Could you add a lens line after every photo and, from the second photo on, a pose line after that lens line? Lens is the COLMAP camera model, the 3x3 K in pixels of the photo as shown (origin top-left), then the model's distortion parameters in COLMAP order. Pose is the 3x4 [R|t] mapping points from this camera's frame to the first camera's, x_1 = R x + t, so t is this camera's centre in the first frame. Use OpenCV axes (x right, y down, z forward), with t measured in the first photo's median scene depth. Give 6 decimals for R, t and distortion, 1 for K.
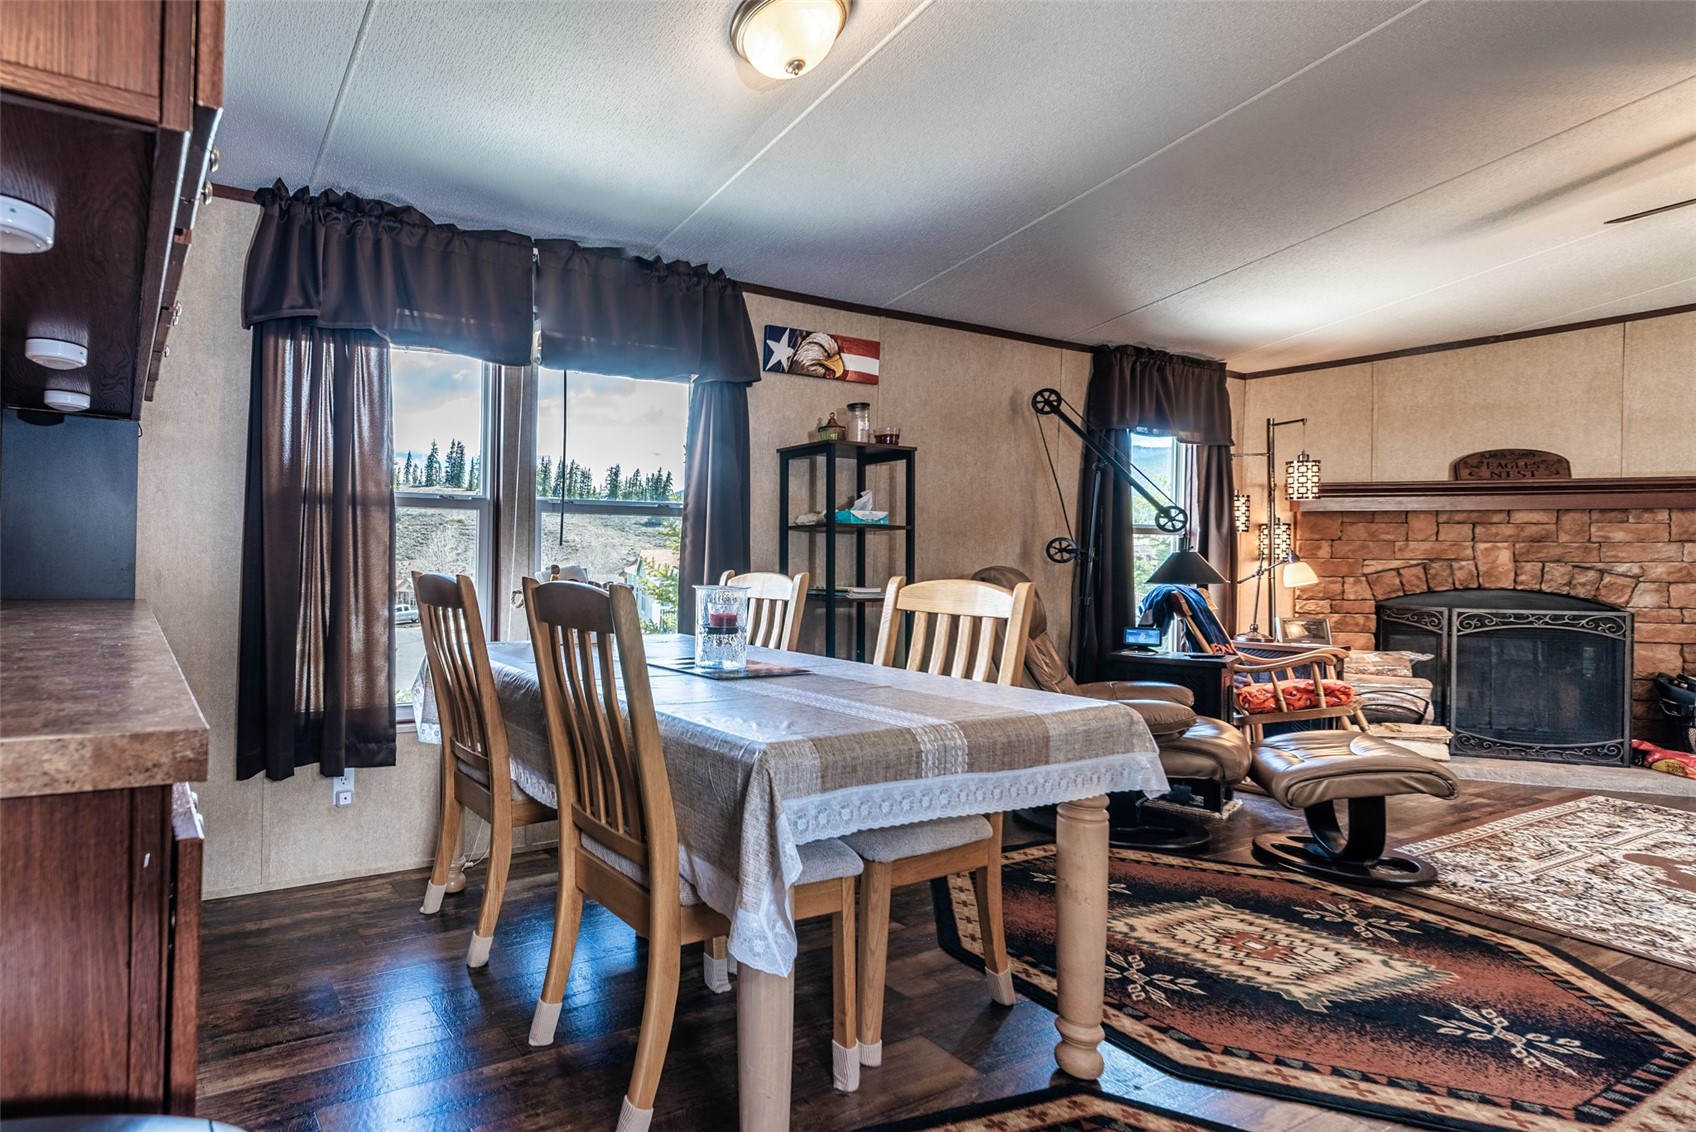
lens RADIAL K [[754.0, 0, 666.5], [0, 754.0, 550.7], [0, 0, 1]] dist [0.007550, 0.000158]
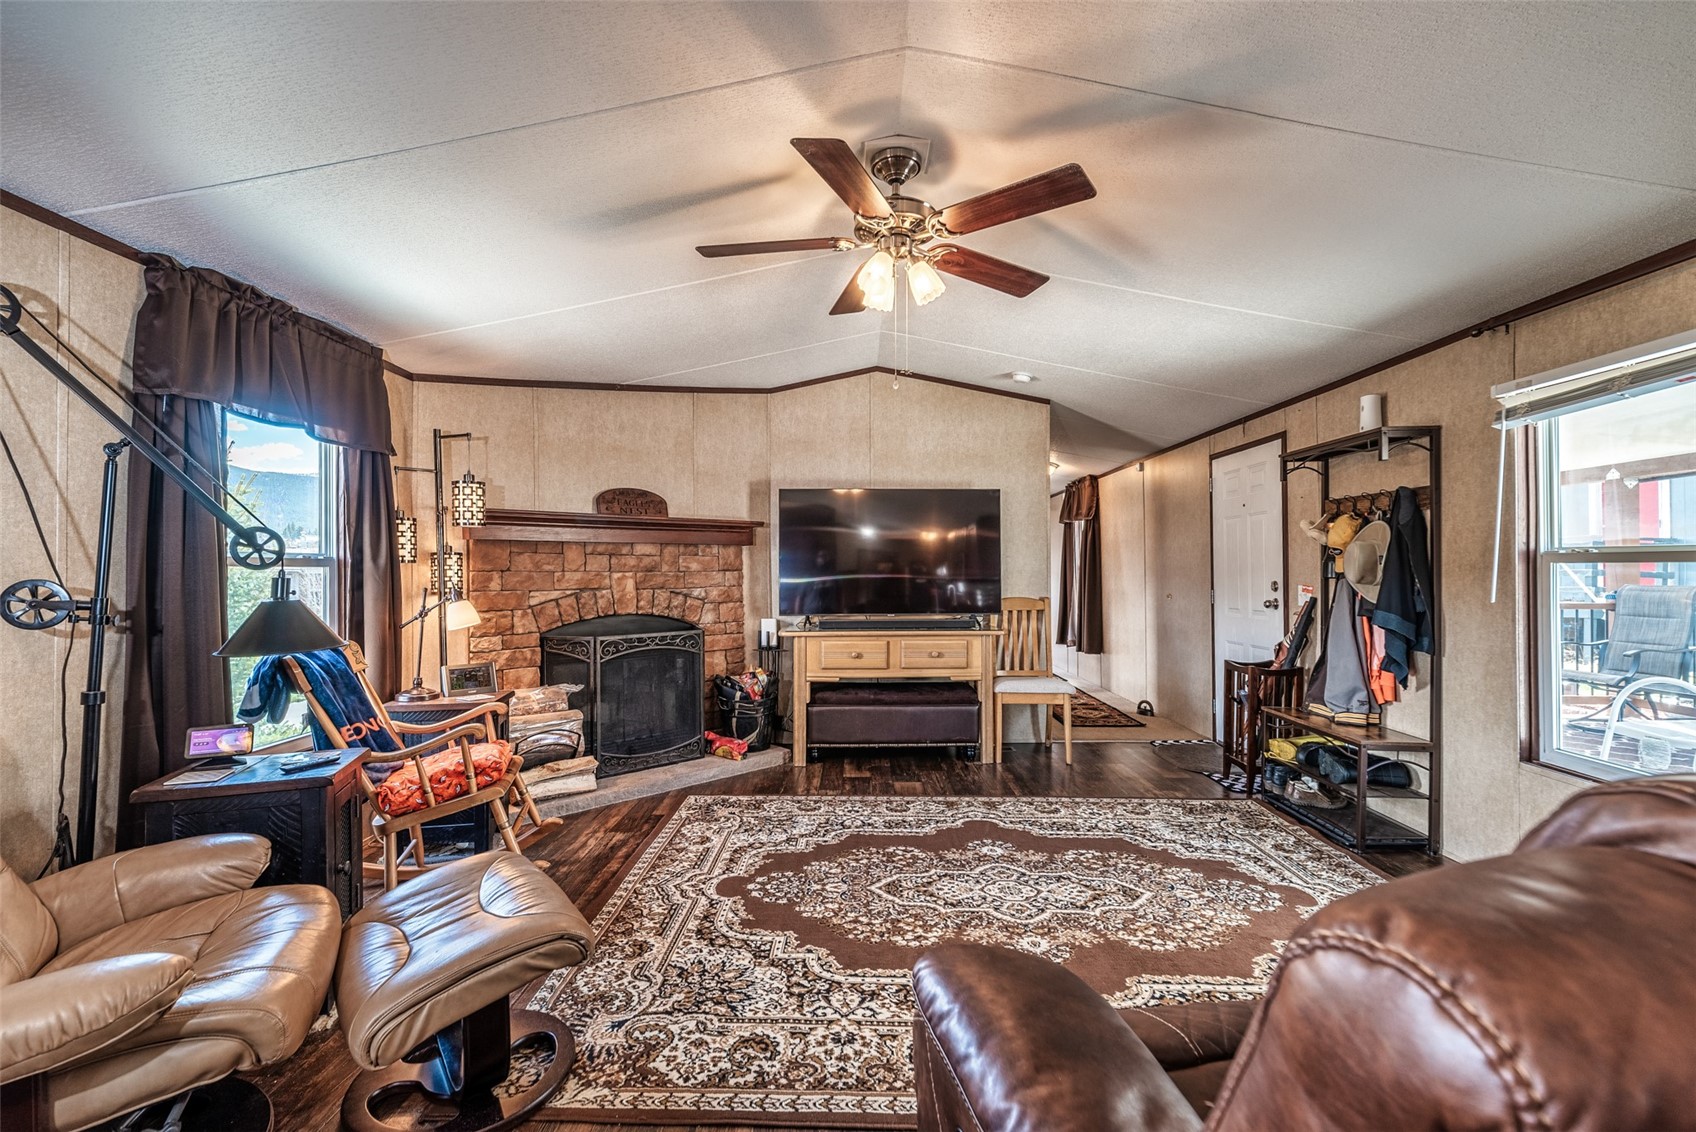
lens RADIAL K [[754.0, 0, 852.7], [0, 754.0, 572.7], [0, 0, 1]] dist [0.007550, 0.000158]
pose [[0.434352, -0.015682, 0.900607, 0.256918], [0.015970, 0.999825, 0.009707, -0.015838], [-0.900601, 0.010166, 0.434527, 0.234426]]
